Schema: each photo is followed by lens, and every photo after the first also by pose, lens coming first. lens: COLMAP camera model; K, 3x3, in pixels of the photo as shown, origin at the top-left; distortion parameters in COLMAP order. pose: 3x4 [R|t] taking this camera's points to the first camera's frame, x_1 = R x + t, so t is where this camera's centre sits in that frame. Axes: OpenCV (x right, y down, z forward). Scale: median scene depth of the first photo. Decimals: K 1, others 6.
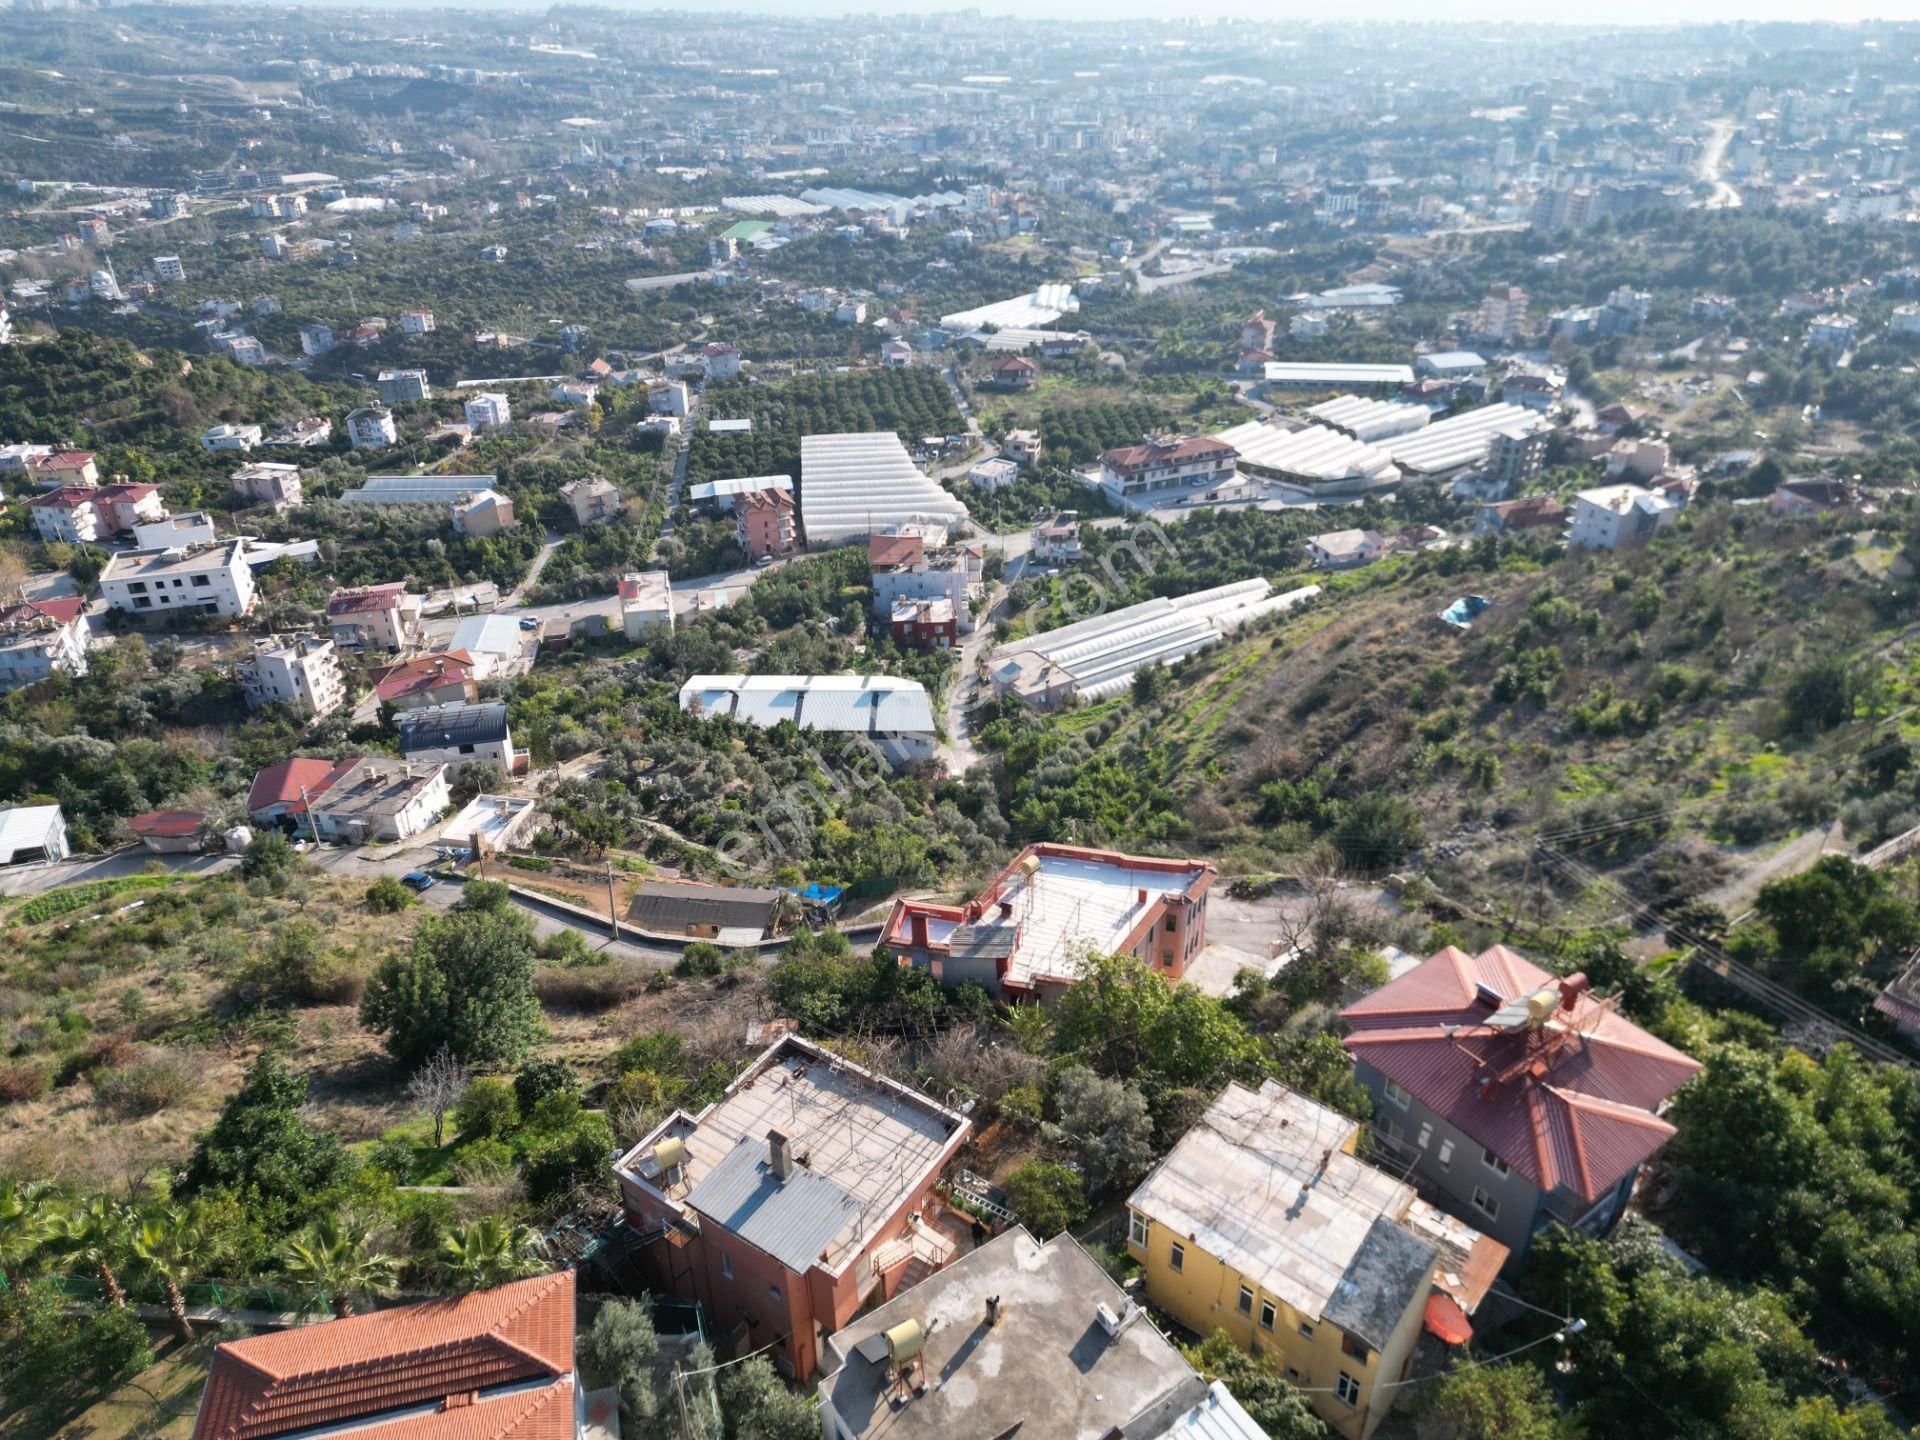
lens RADIAL K [[1341.0, 0, 957.5], [0, 1341.0, 727.8], [0, 0, 1]] dist [0.062932, -0.059838]
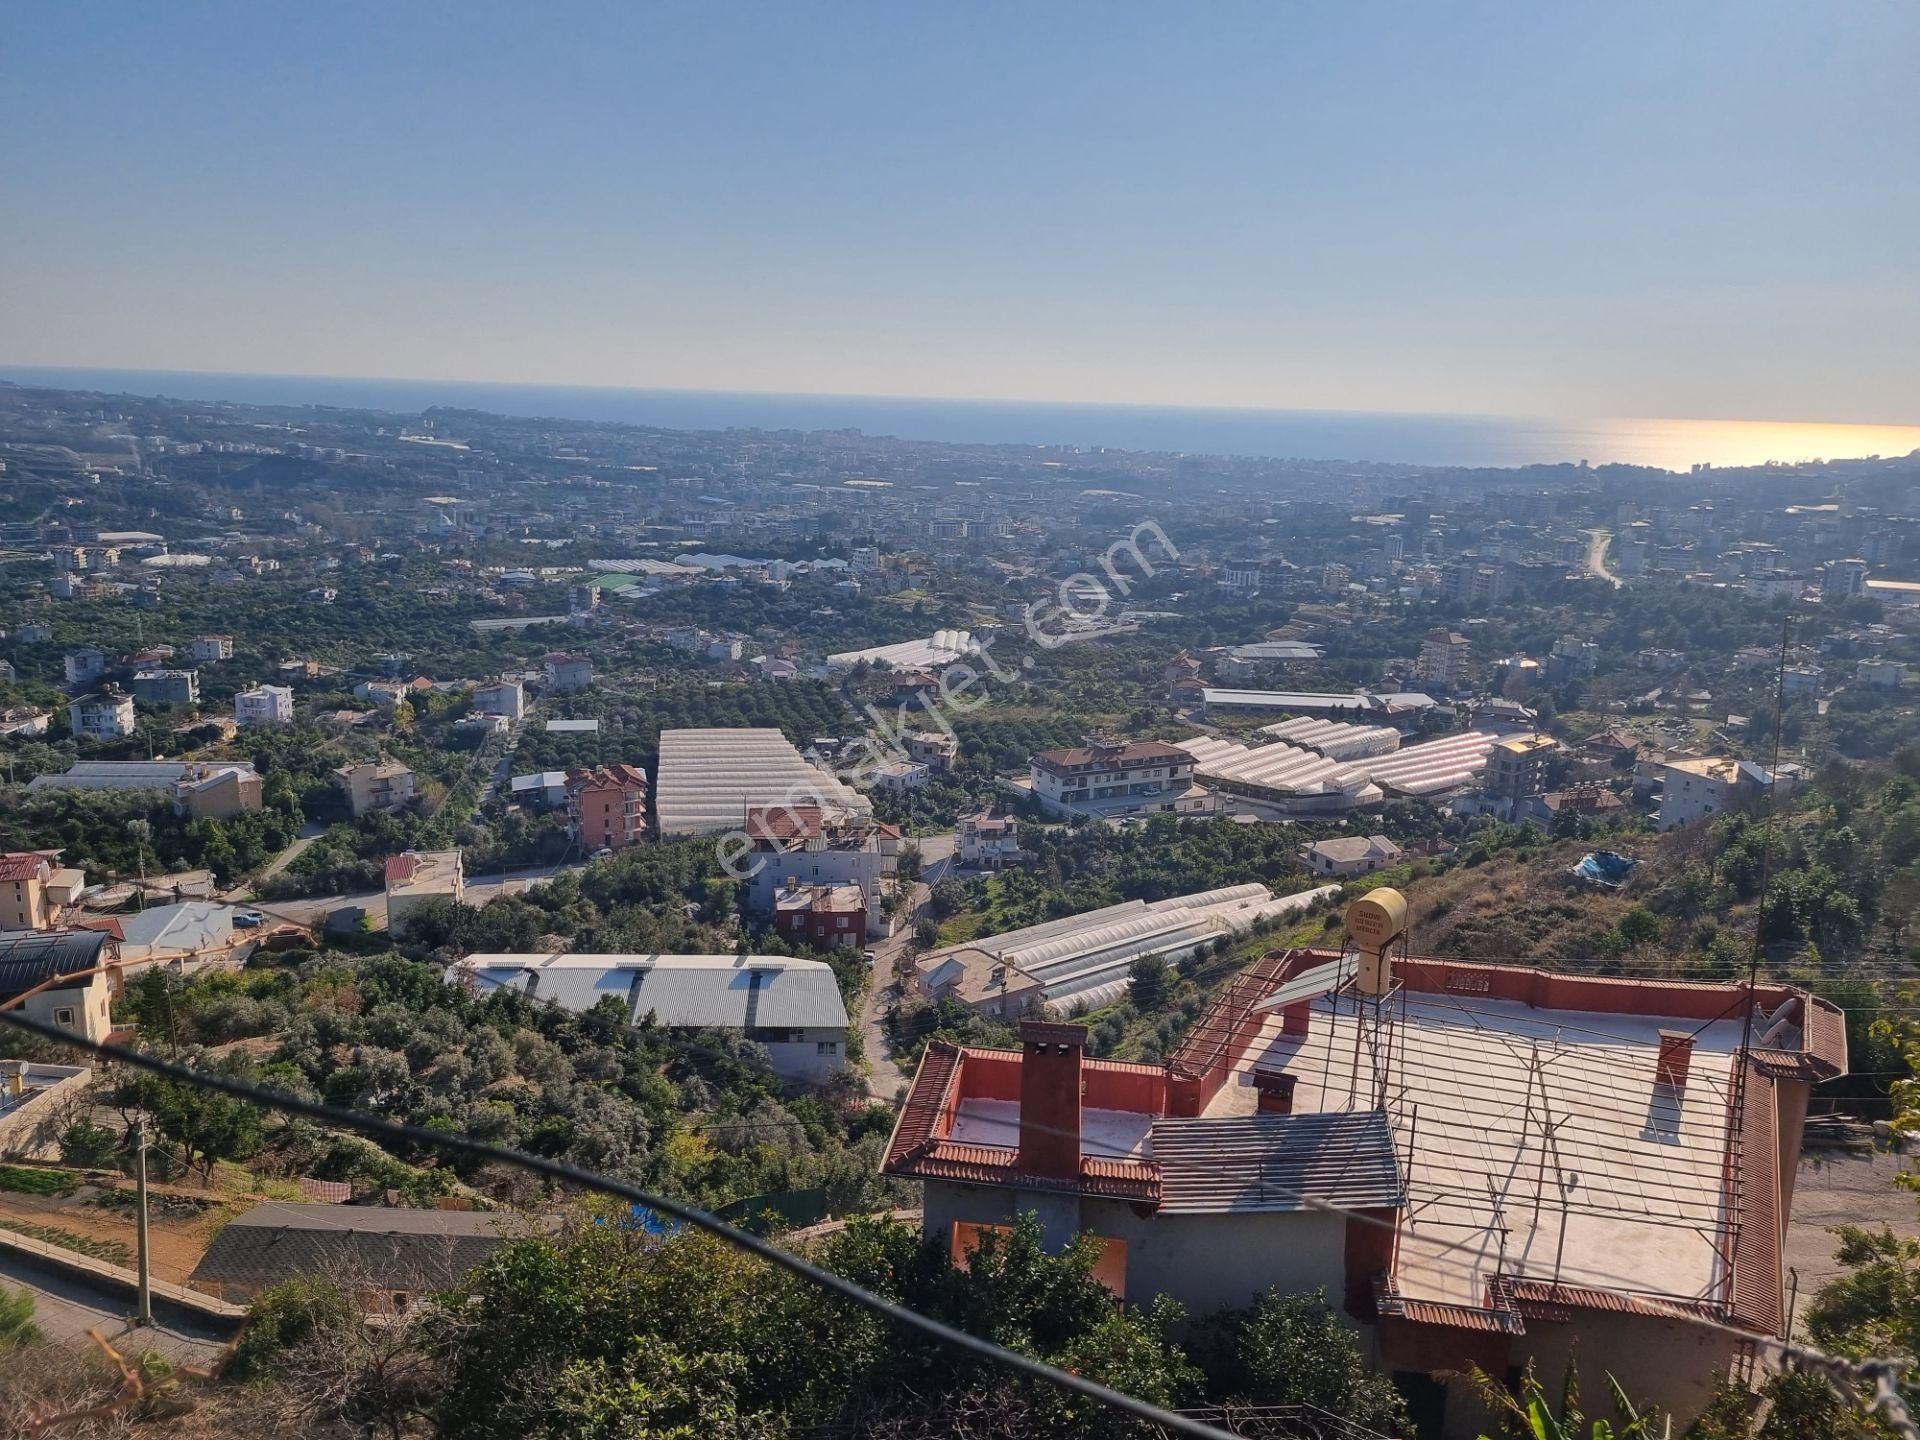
lens RADIAL K [[1458.3, 0, 961.2], [0, 1458.3, 714.1], [0, 0, 1]] dist [0.055905, -0.041640]
pose [[0.995761, 0.023949, 0.088802, -0.017045], [0.003478, 0.955007, -0.296562, 0.038787], [-0.091909, 0.295613, 0.950876, 0.167999]]
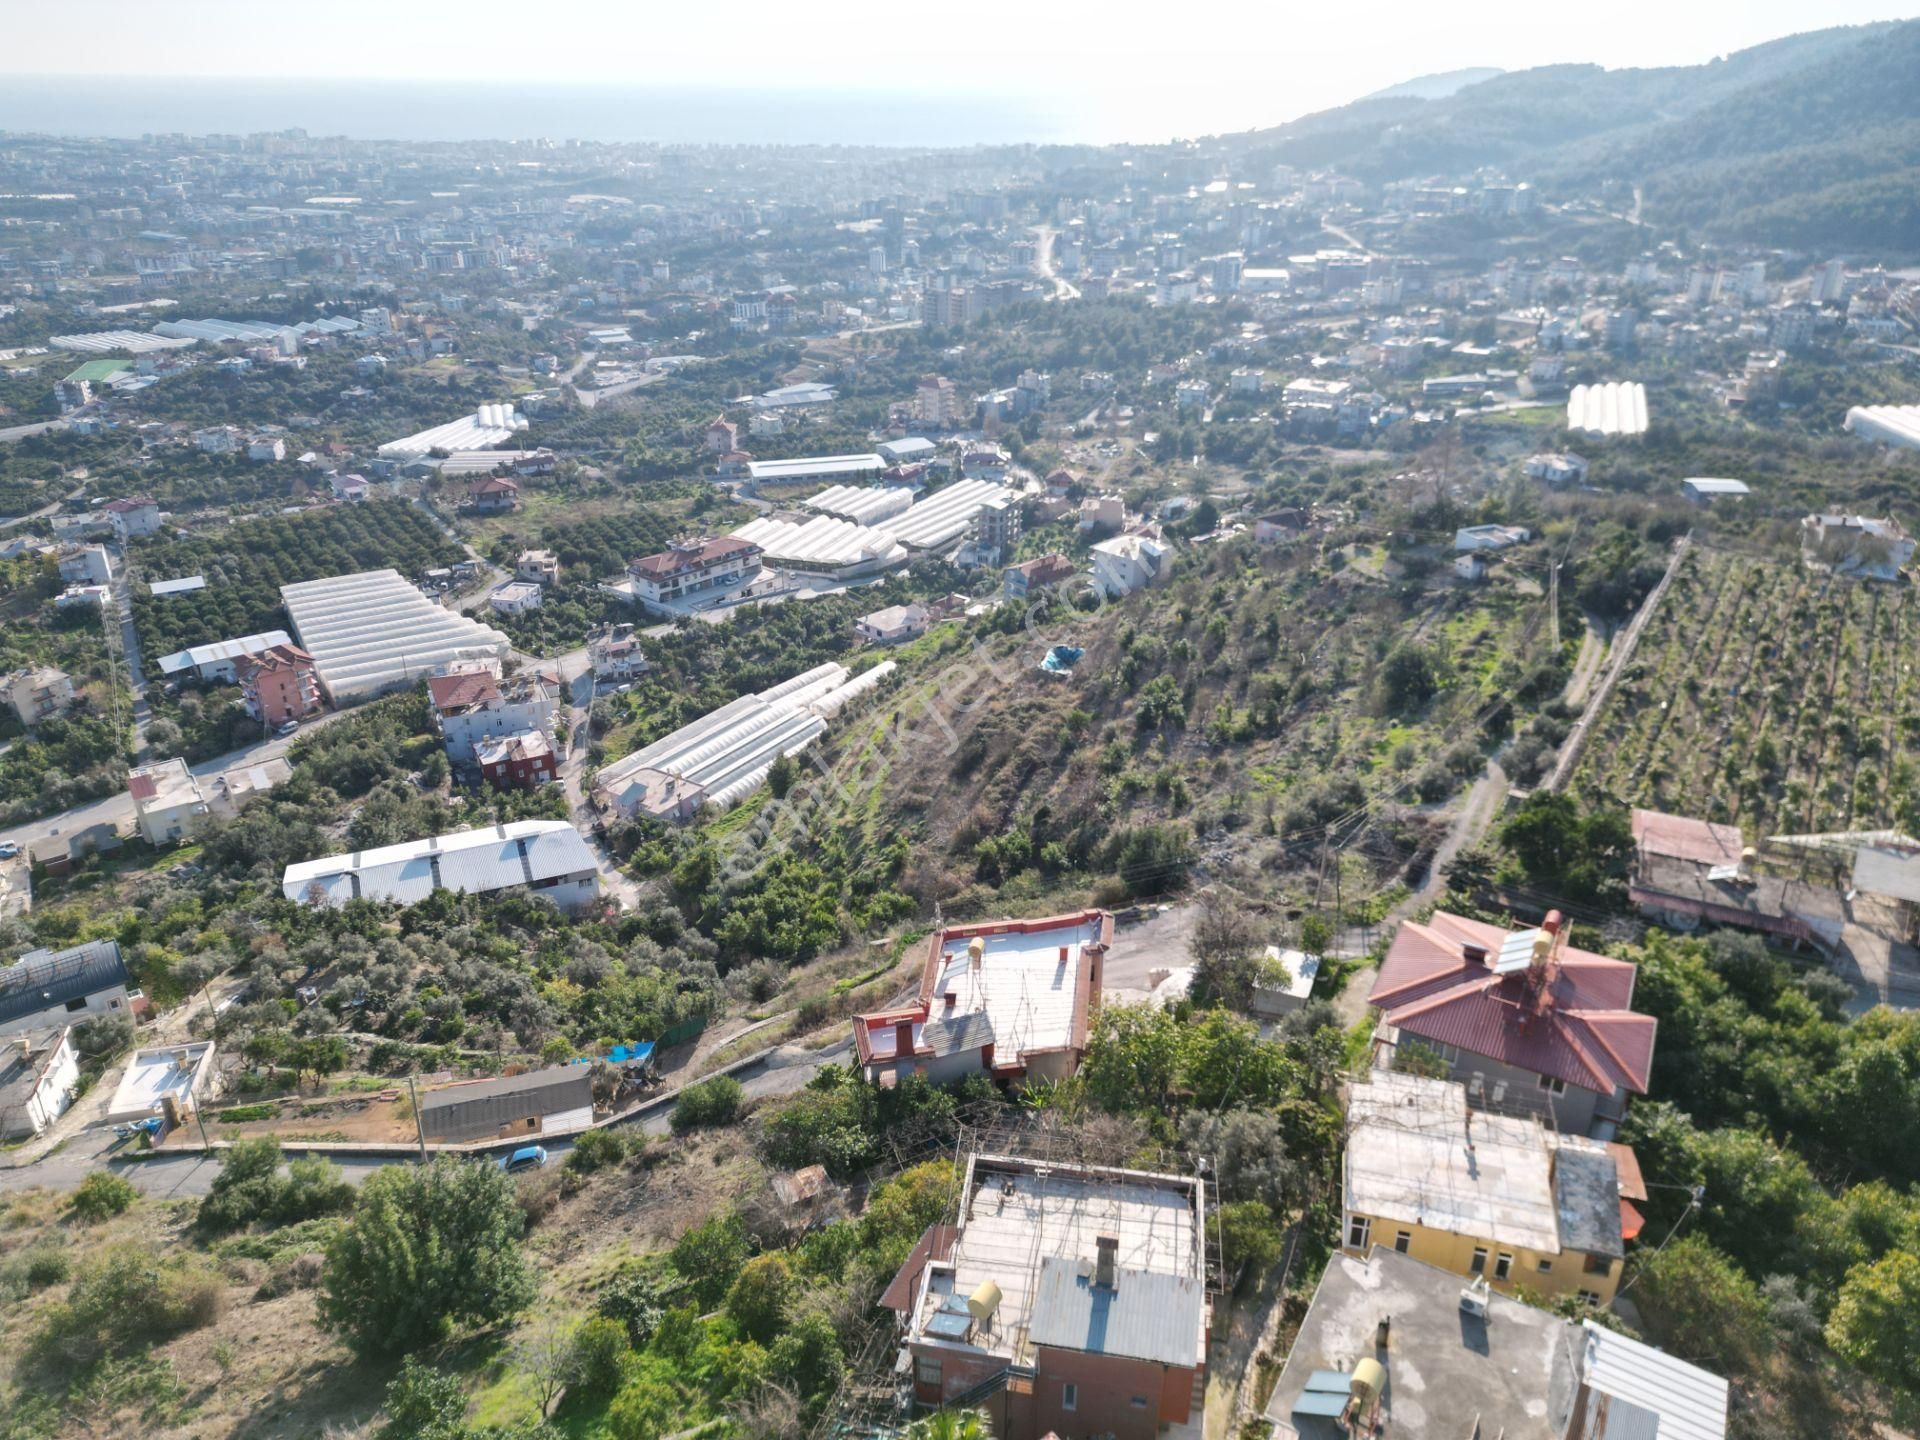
lens RADIAL K [[1341.0, 0, 962.3], [0, 1341.0, 727.0], [0, 0, 1]] dist [0.062932, -0.059838]
pose [[0.907181, -0.170653, 0.384578, -0.077301], [0.198324, 0.979576, -0.033150, -0.006949], [-0.371066, 0.106344, 0.922497, 0.014533]]
